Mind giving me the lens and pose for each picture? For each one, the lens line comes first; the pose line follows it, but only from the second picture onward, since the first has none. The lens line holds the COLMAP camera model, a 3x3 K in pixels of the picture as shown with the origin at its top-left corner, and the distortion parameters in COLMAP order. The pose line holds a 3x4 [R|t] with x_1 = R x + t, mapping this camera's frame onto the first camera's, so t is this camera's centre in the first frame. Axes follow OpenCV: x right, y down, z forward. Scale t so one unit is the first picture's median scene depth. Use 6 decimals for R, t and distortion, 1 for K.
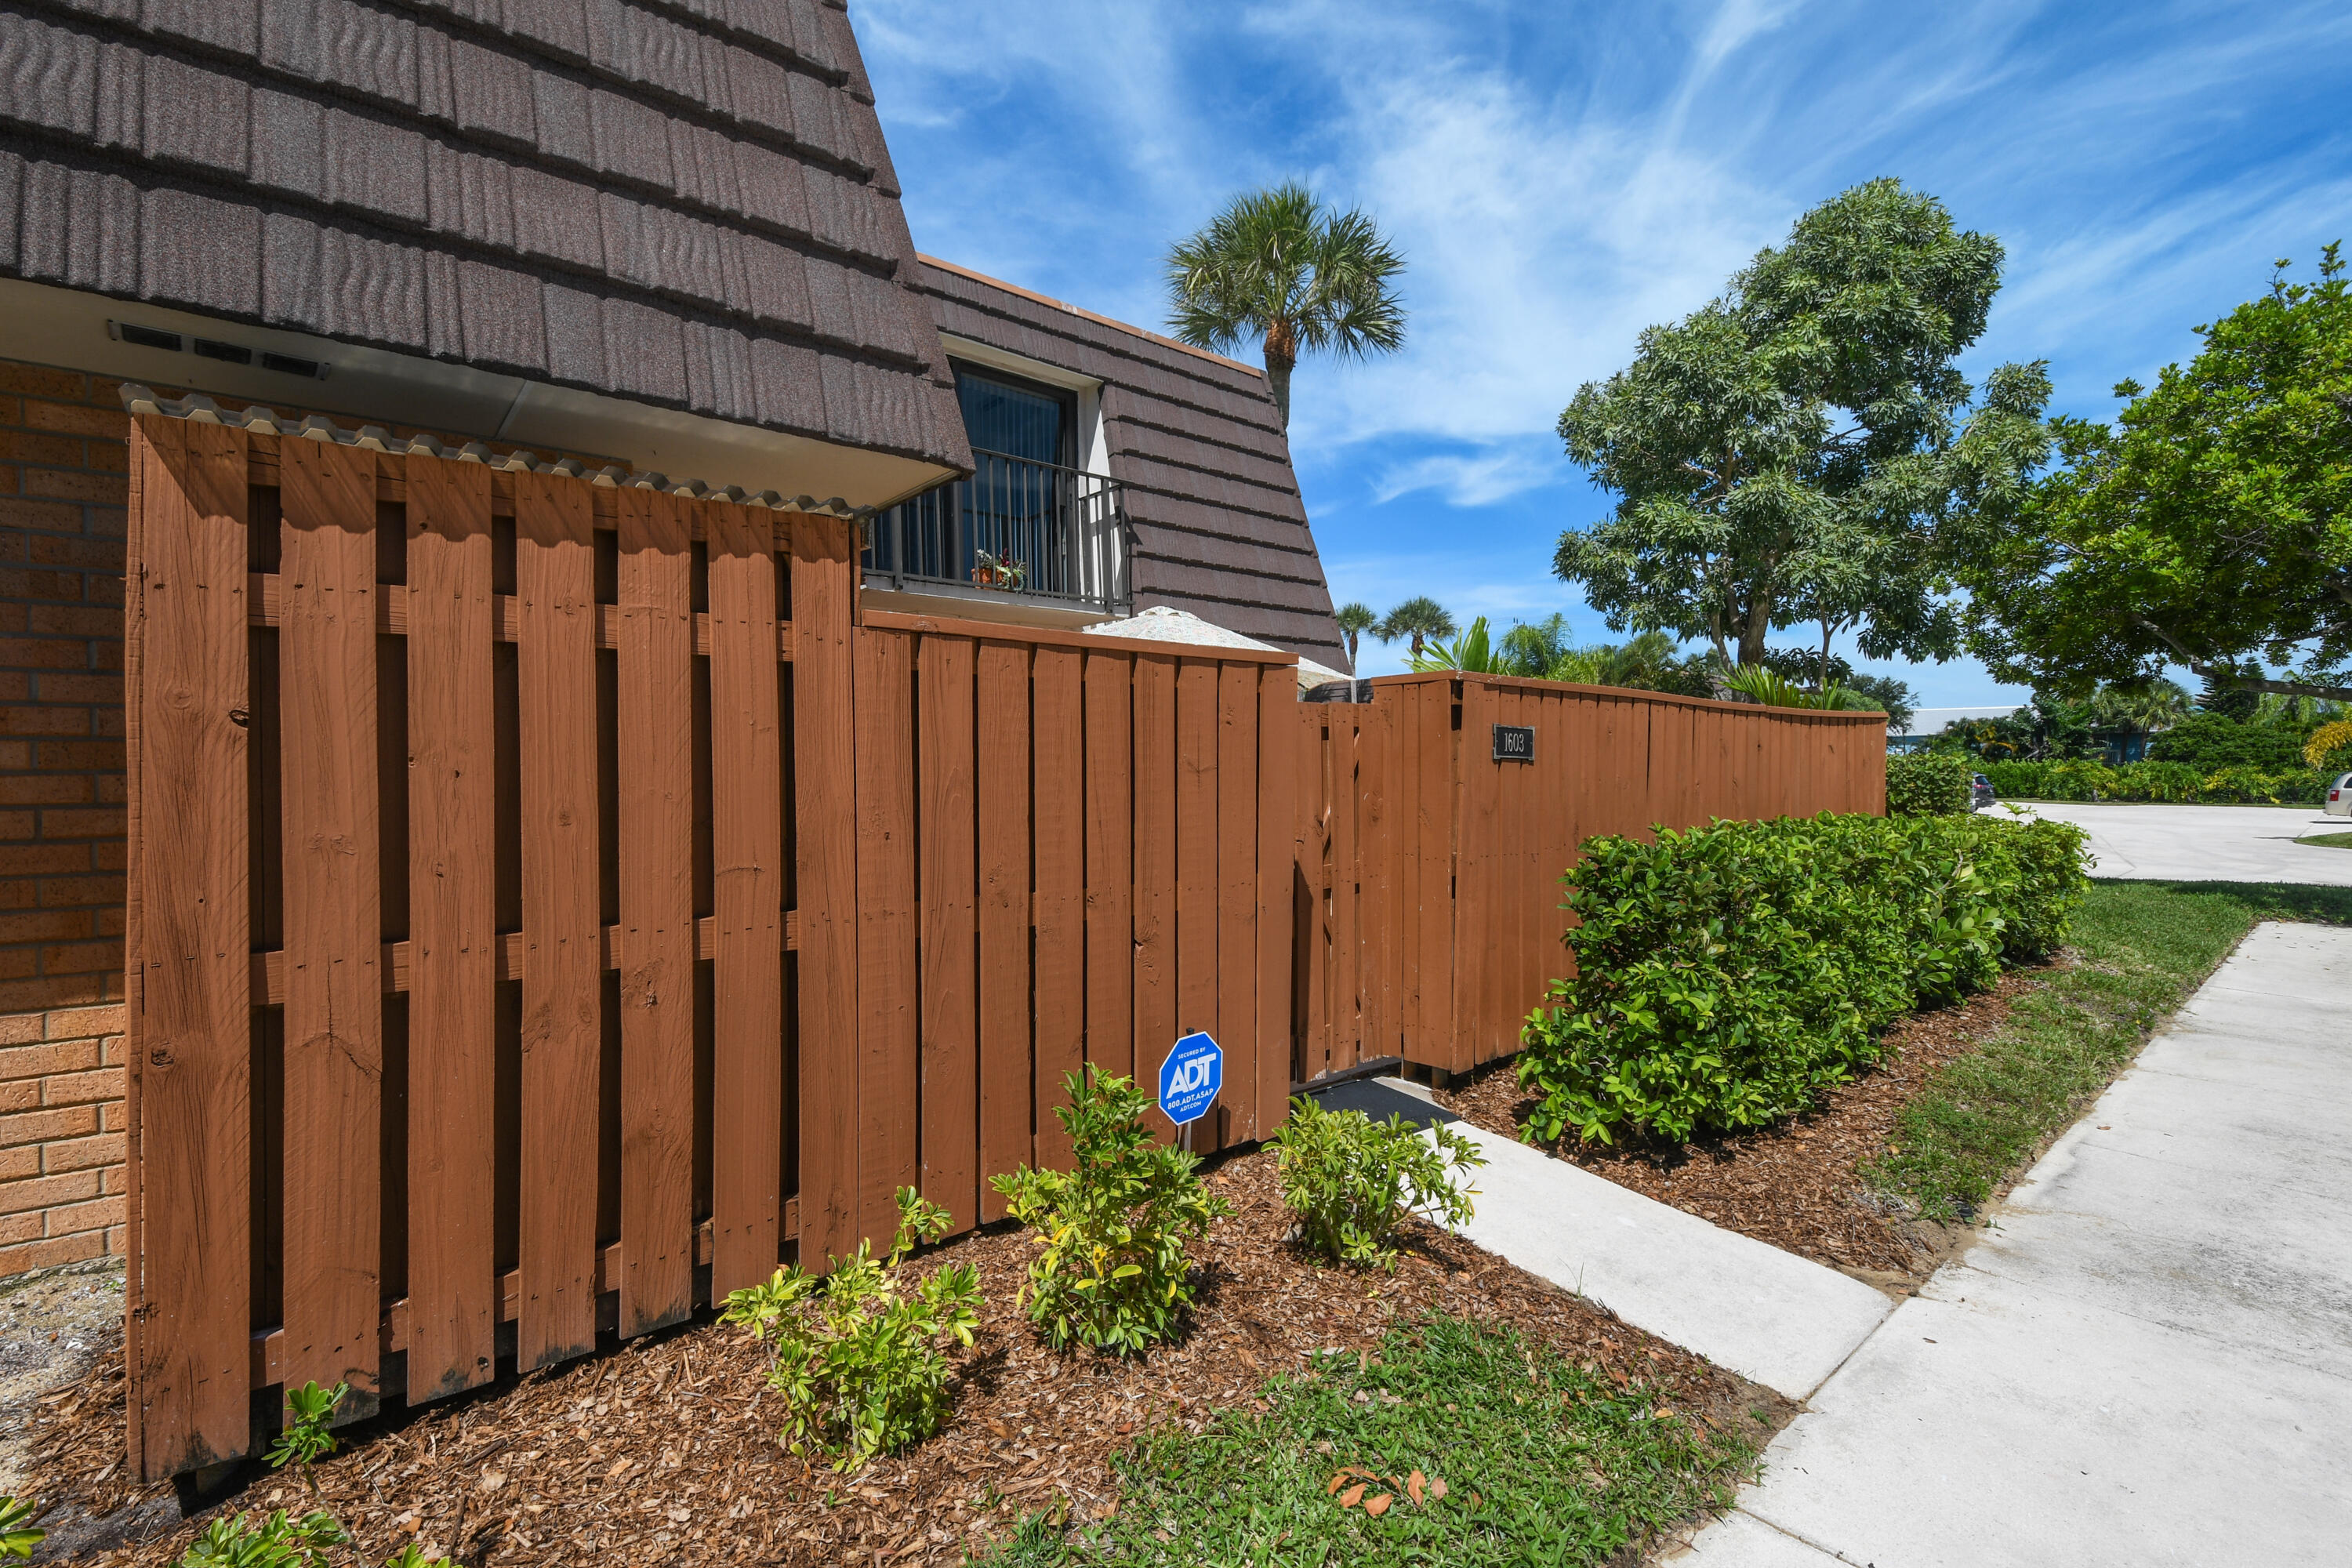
lens RADIAL K [[1032.9, 0, 1165.9], [0, 1032.9, 776.8], [0, 0, 1]] dist [-0.000794, -0.000468]
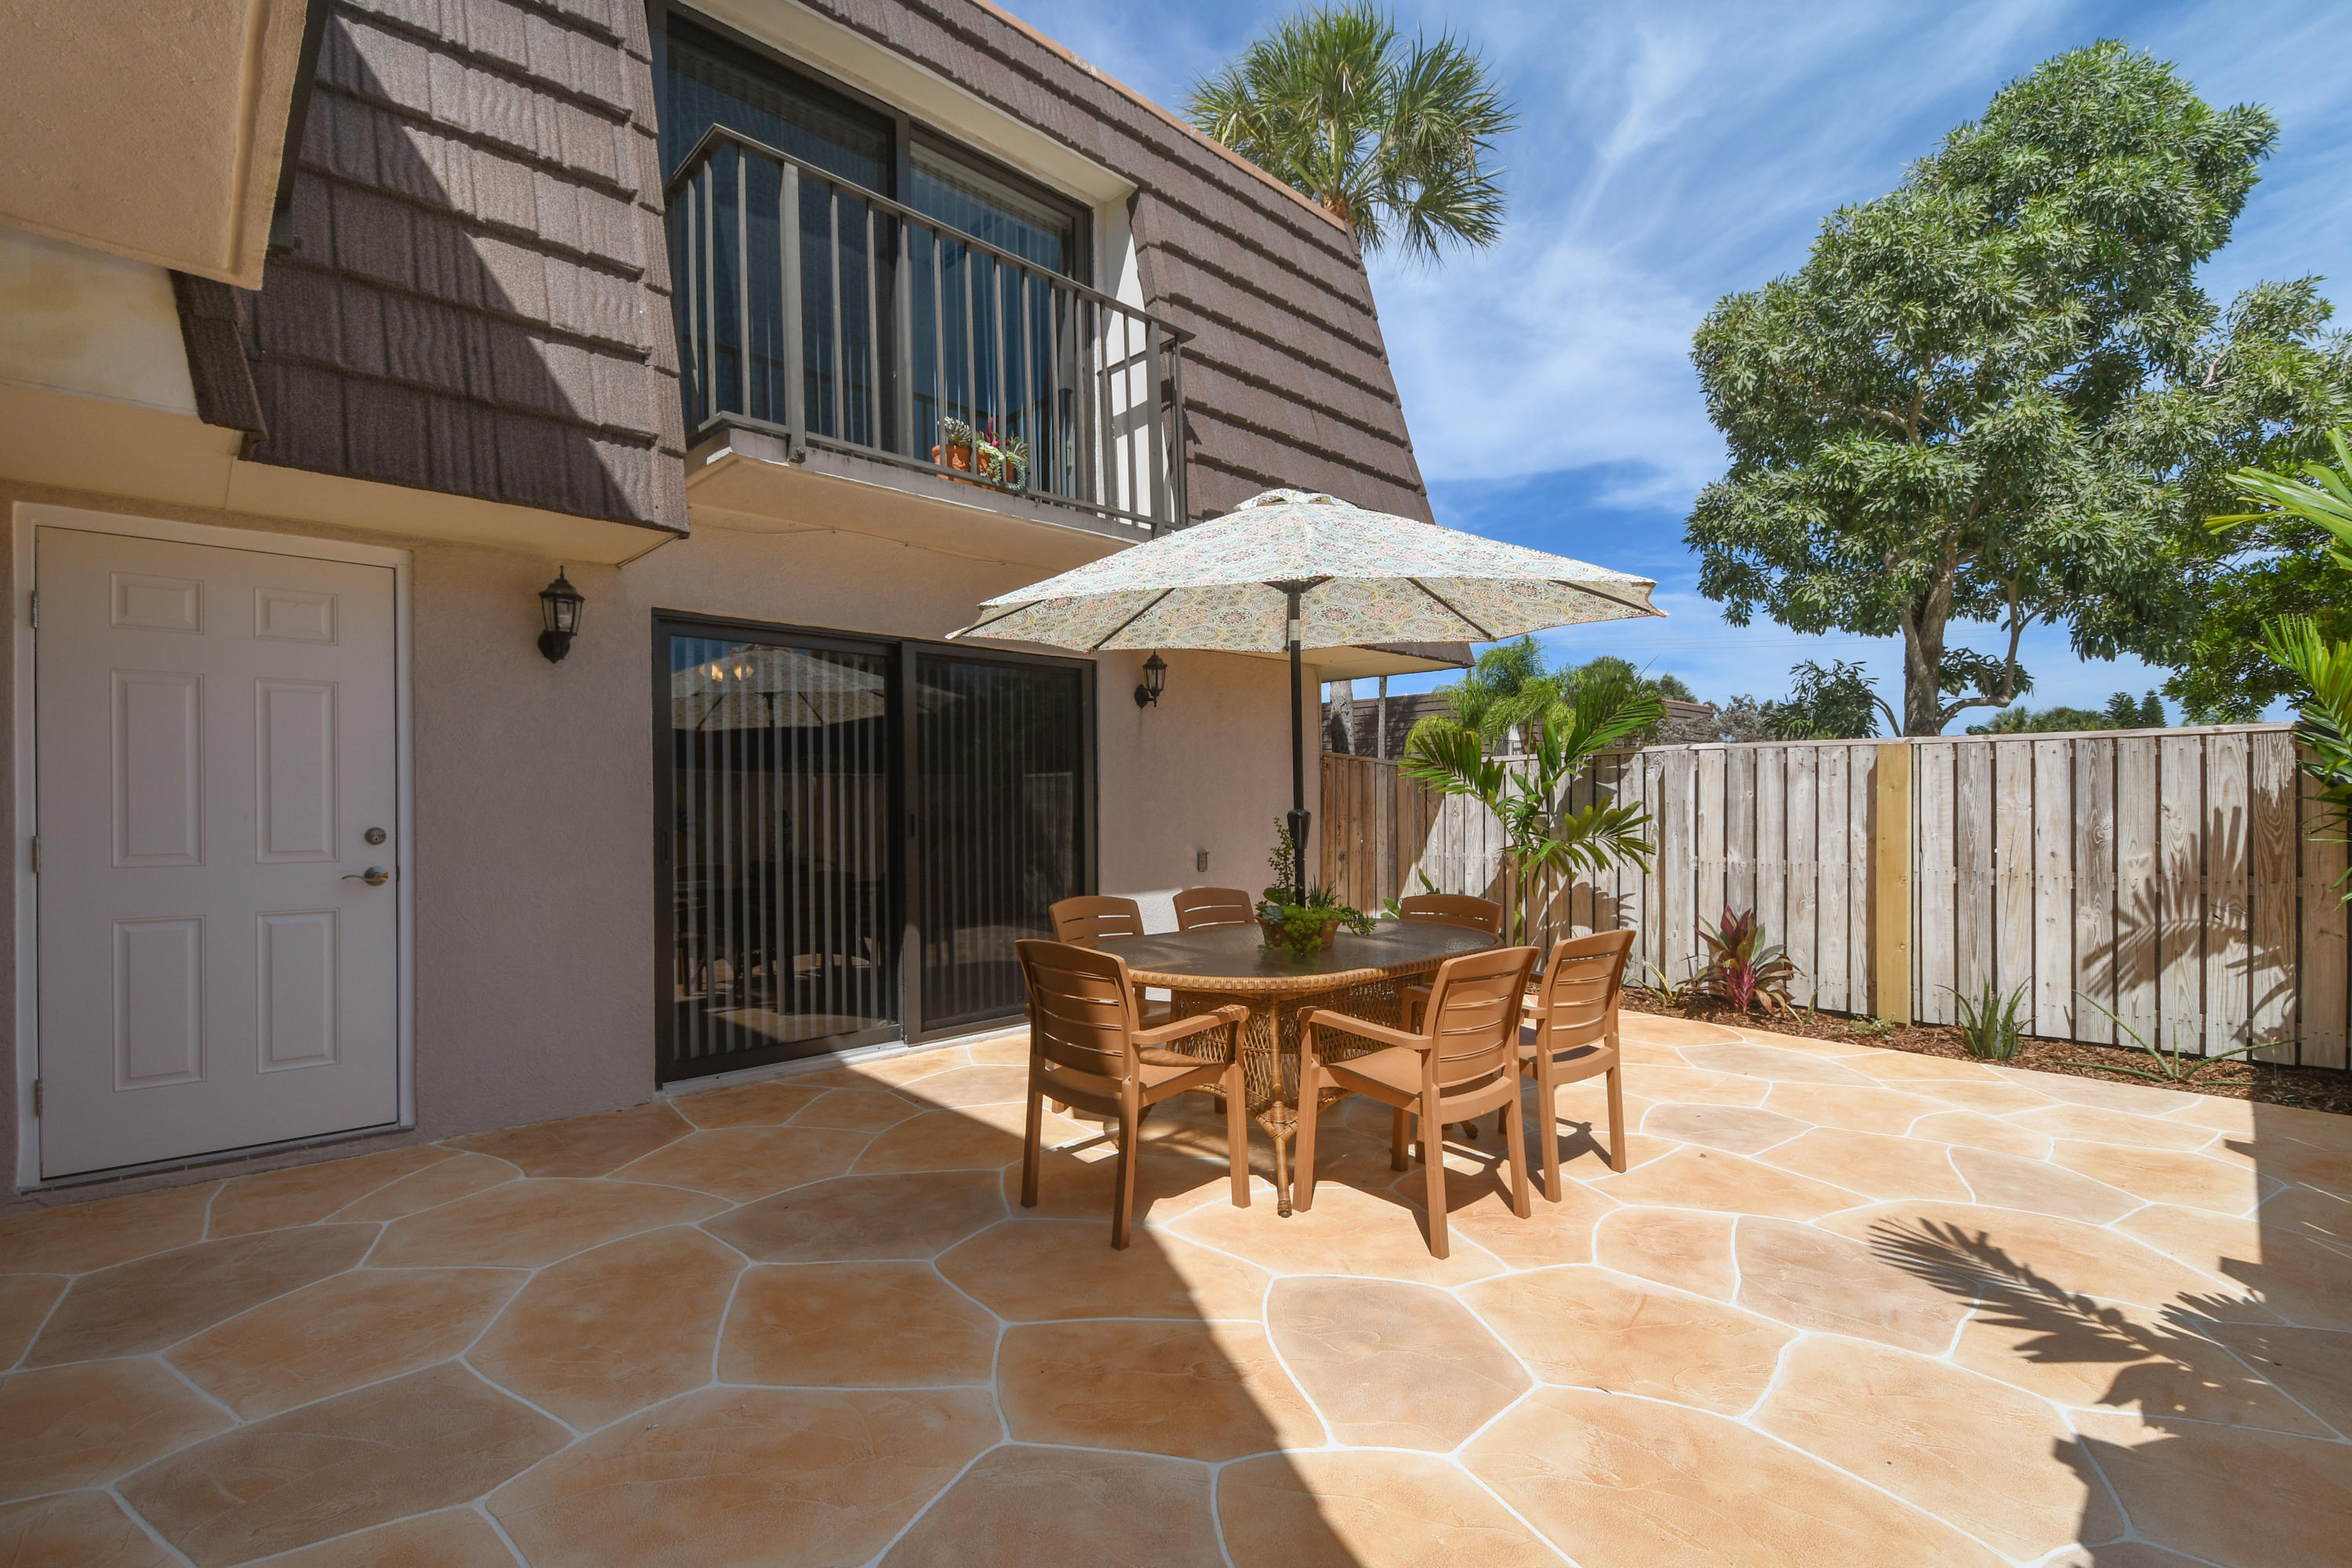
lens RADIAL K [[1032.9, 0, 1186.4], [0, 1032.9, 794.8], [0, 0, 1]] dist [-0.000794, -0.000468]
pose [[0.996048, 0.000134, 0.088811, -0.074170], [0.000554, 0.999970, -0.007721, -0.004894], [-0.088810, 0.007739, 0.996019, 0.316374]]
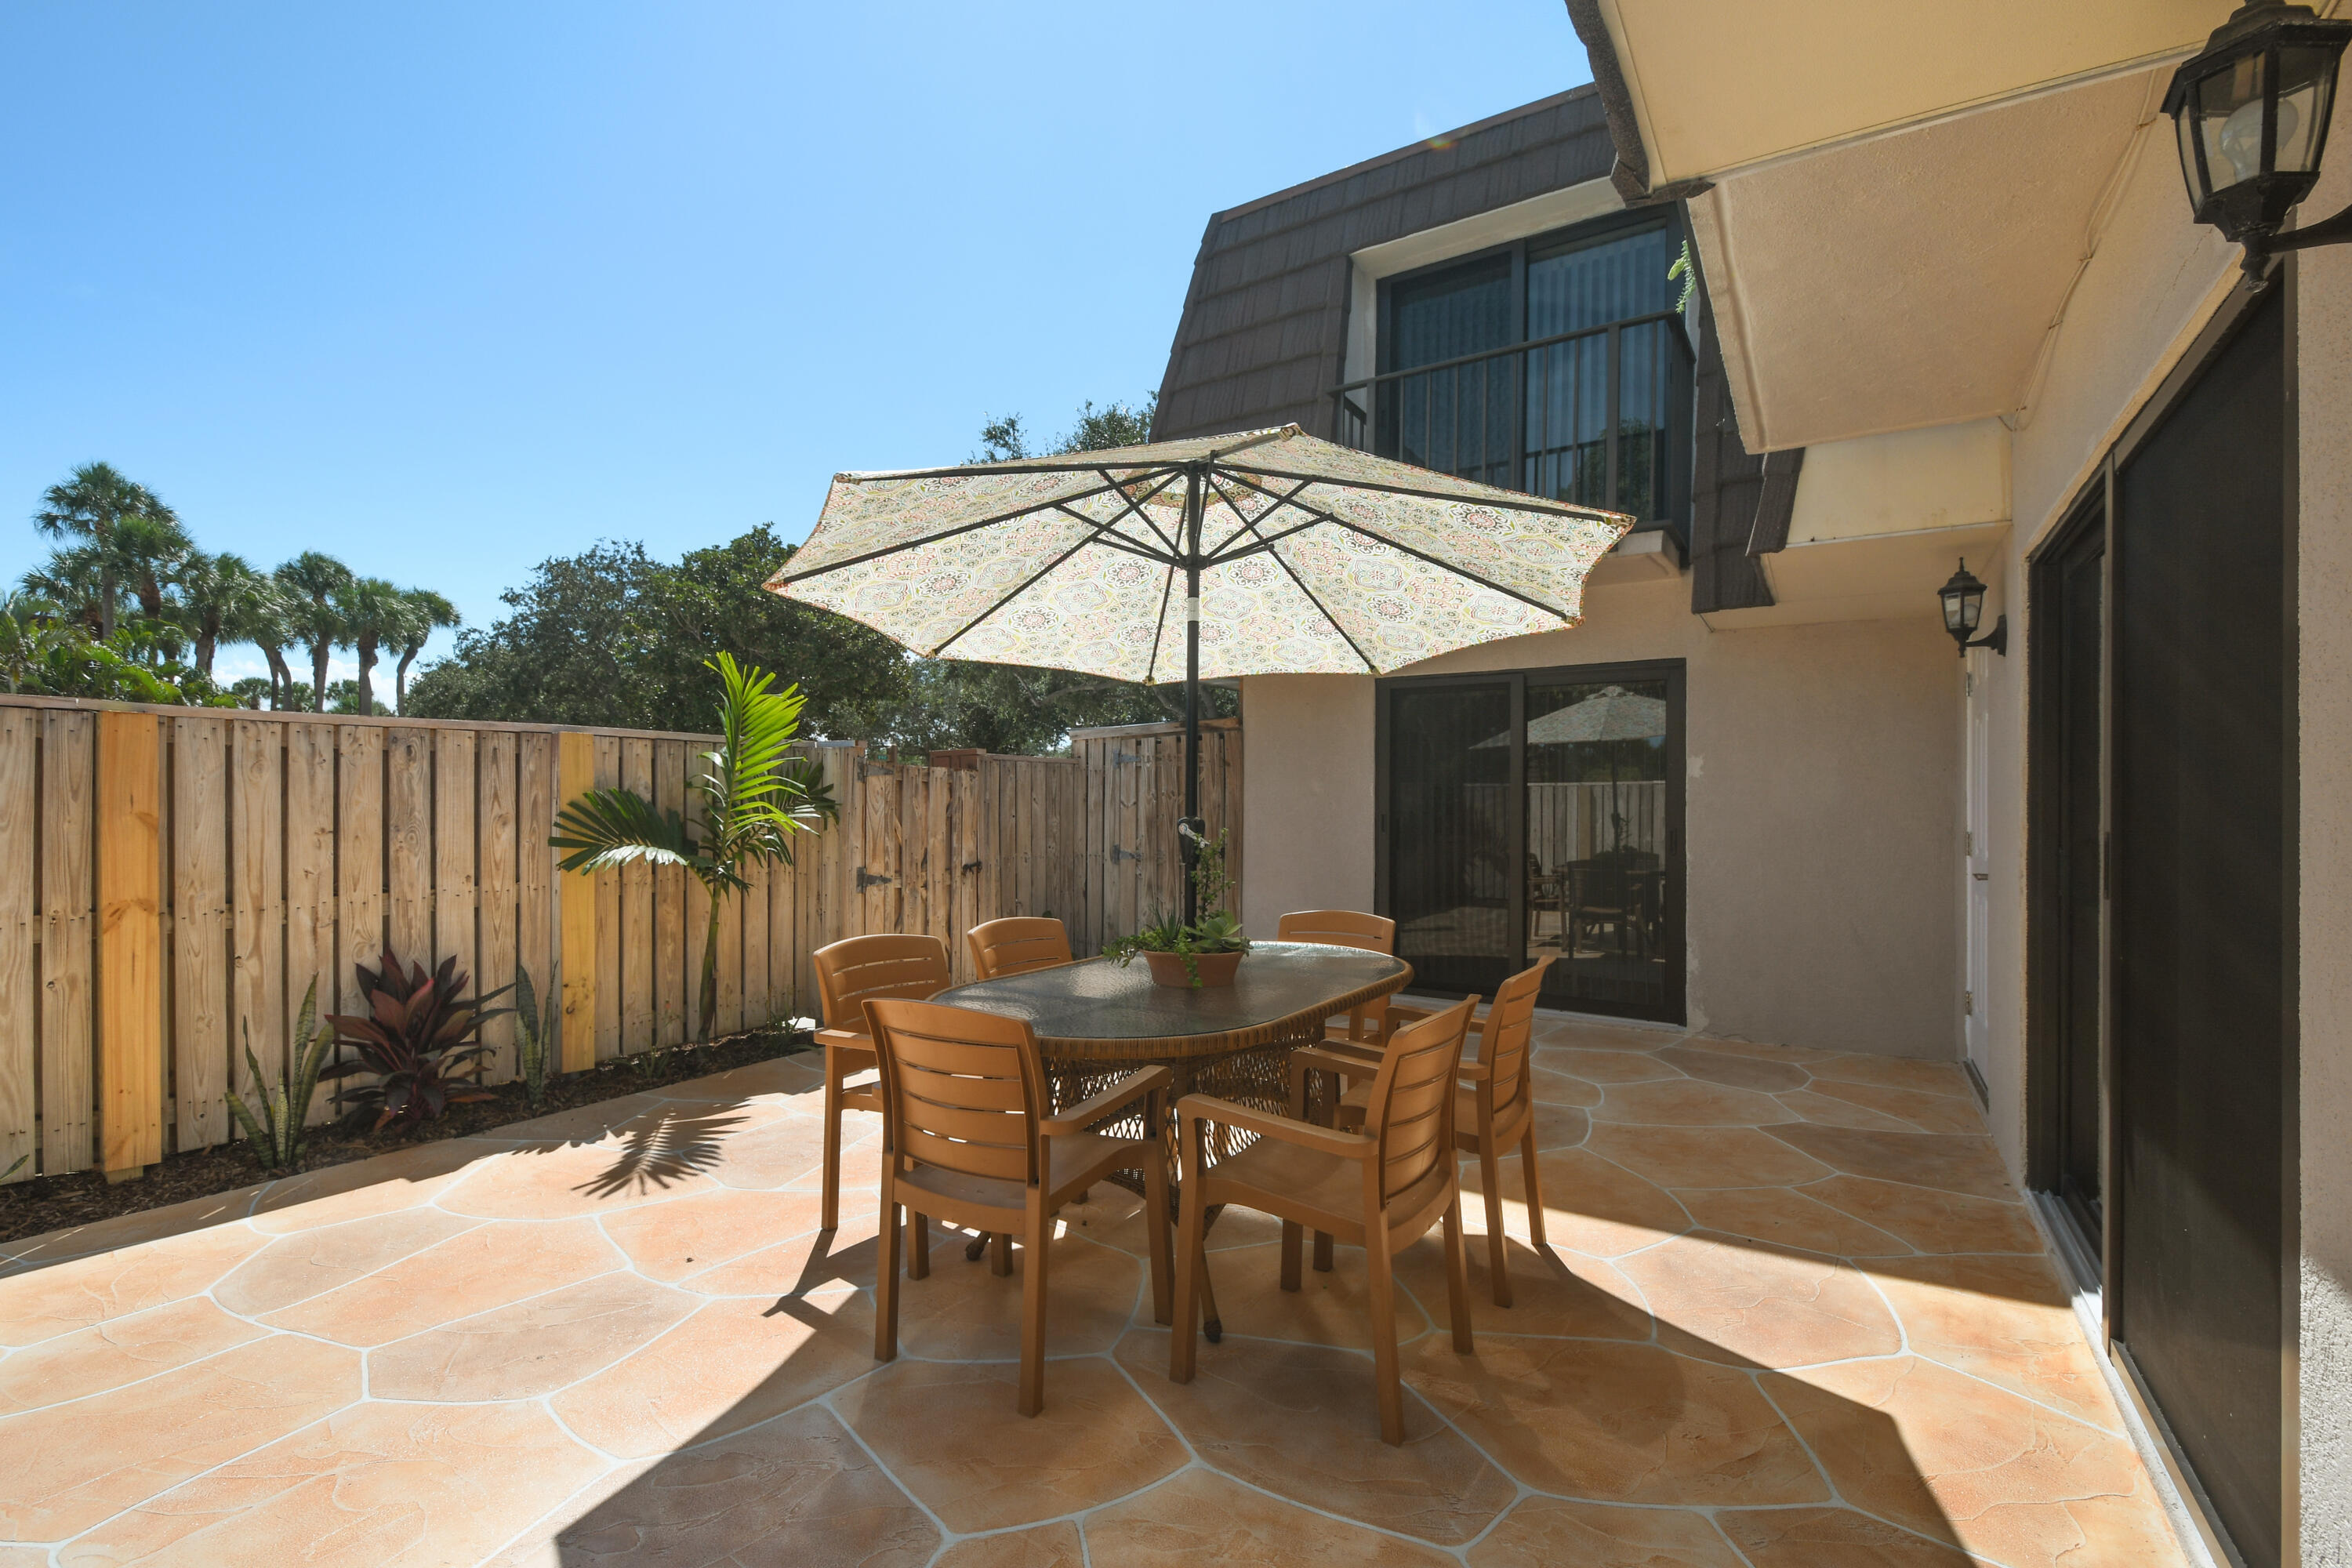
lens RADIAL K [[1032.9, 0, 1179.2], [0, 1032.9, 803.1], [0, 0, 1]] dist [-0.000794, -0.000468]
pose [[-0.948941, -0.003004, -0.315440, 0.303701], [-0.004483, 0.999982, 0.003963, -0.012073], [0.315422, 0.005175, -0.948937, 1.736847]]
